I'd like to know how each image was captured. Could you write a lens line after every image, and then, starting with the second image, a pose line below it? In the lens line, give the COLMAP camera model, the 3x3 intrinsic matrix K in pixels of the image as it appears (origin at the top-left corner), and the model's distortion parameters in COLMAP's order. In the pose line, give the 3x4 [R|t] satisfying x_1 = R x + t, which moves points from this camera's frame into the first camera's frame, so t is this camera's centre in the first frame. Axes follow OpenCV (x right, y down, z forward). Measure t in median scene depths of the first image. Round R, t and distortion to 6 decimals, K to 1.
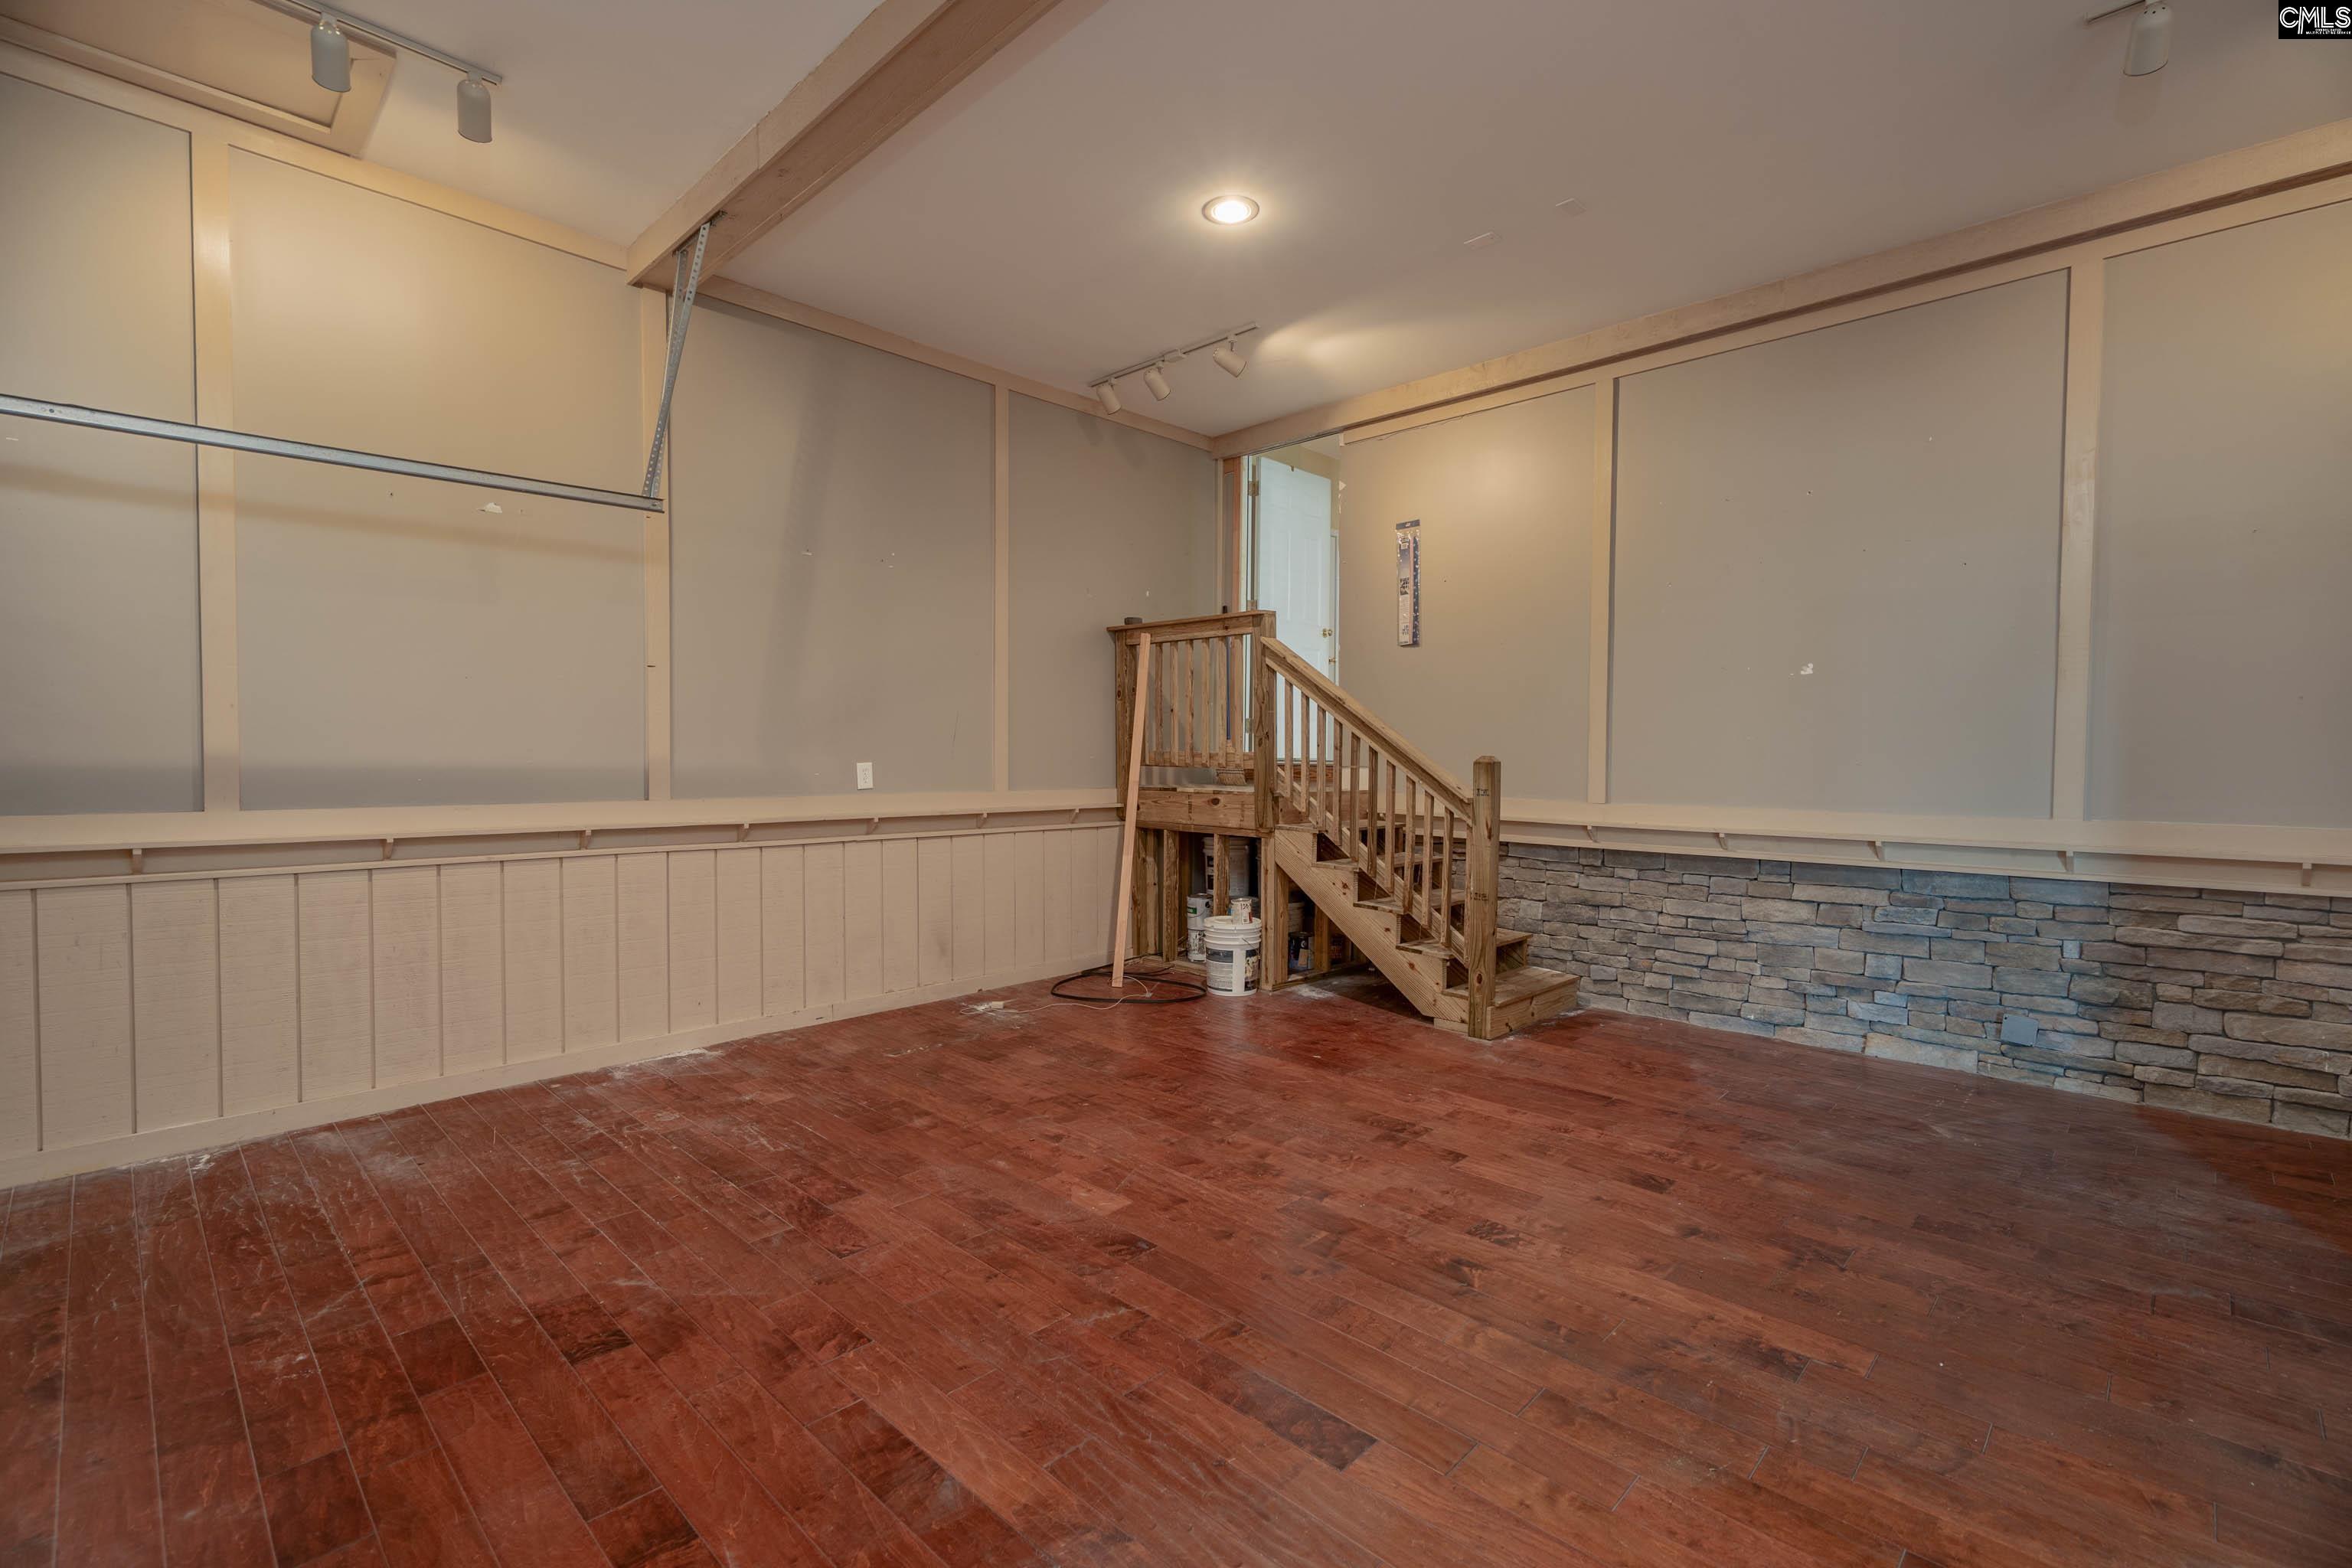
lens RADIAL K [[1049.8, 0, 1156.4], [0, 1049.8, 785.7], [0, 0, 1]] dist [-0.005951, 0.001174]
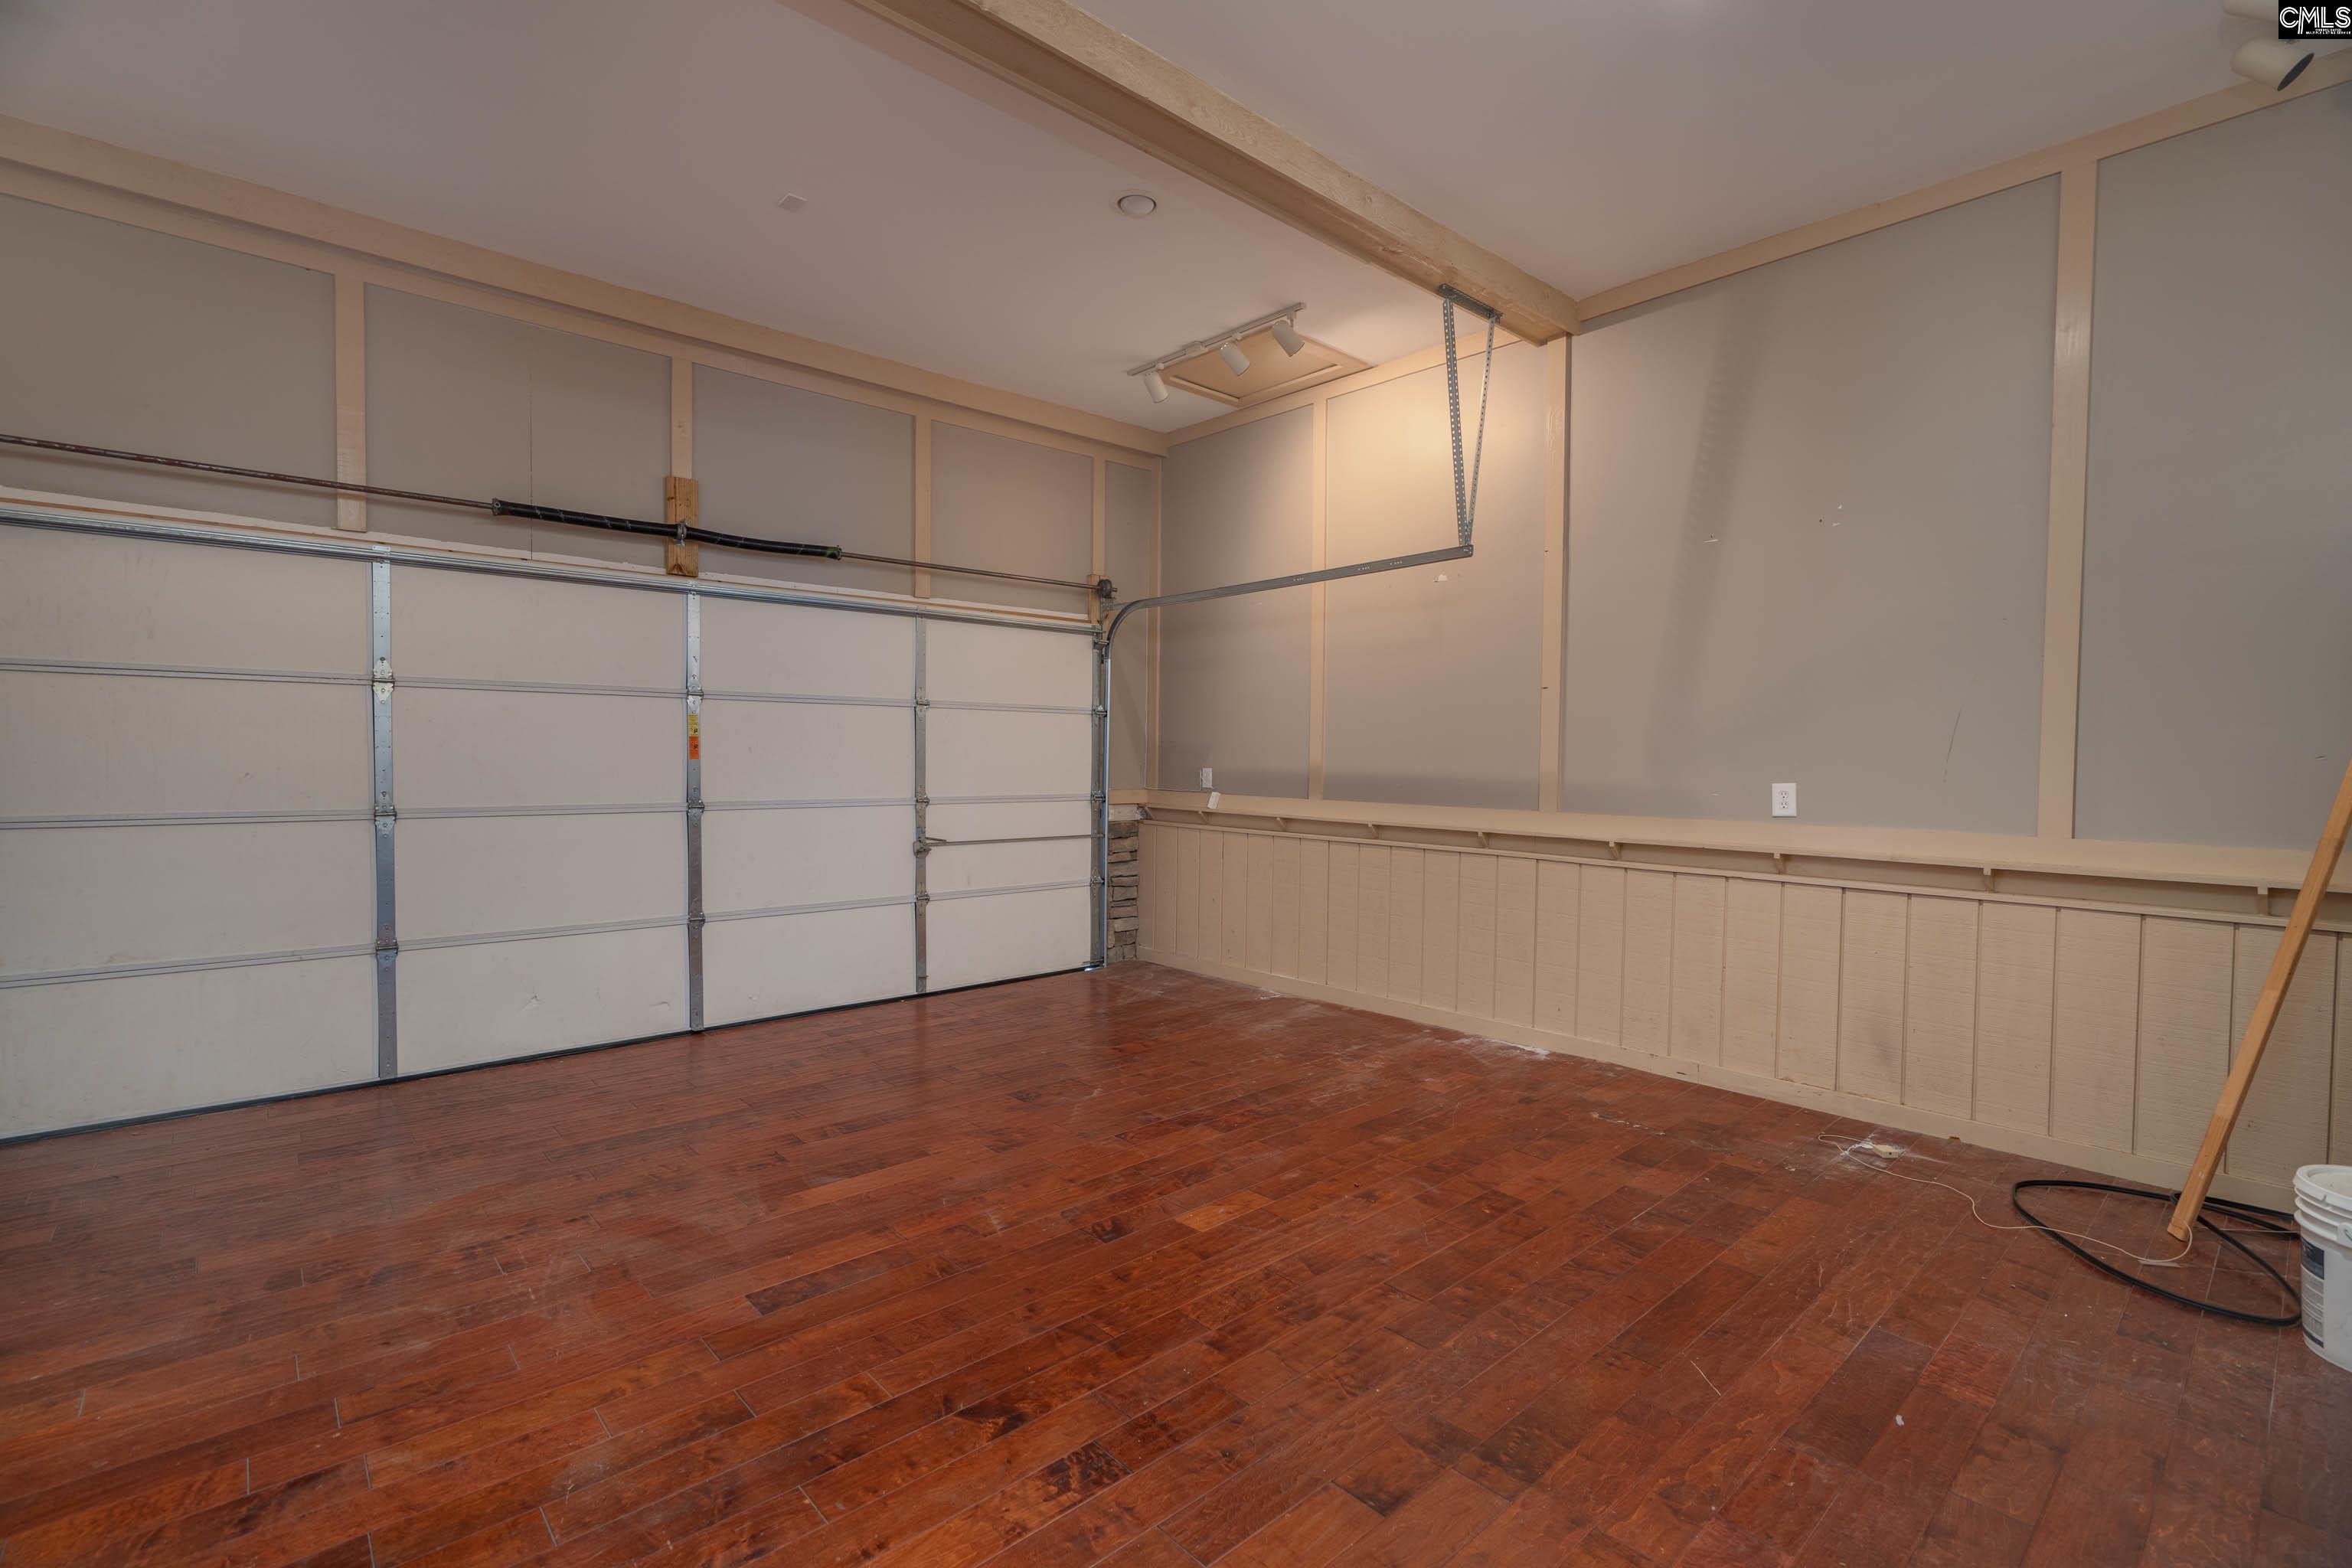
lens RADIAL K [[1054.0, 0, 1178.9], [0, 1054.0, 803.8], [0, 0, 1]] dist [-0.002174, 0.000279]
pose [[-0.058596, 0.040585, -0.997456, 0.747288], [-0.040009, 0.998275, 0.042968, -0.031081], [0.997480, 0.042425, -0.056871, 0.815746]]
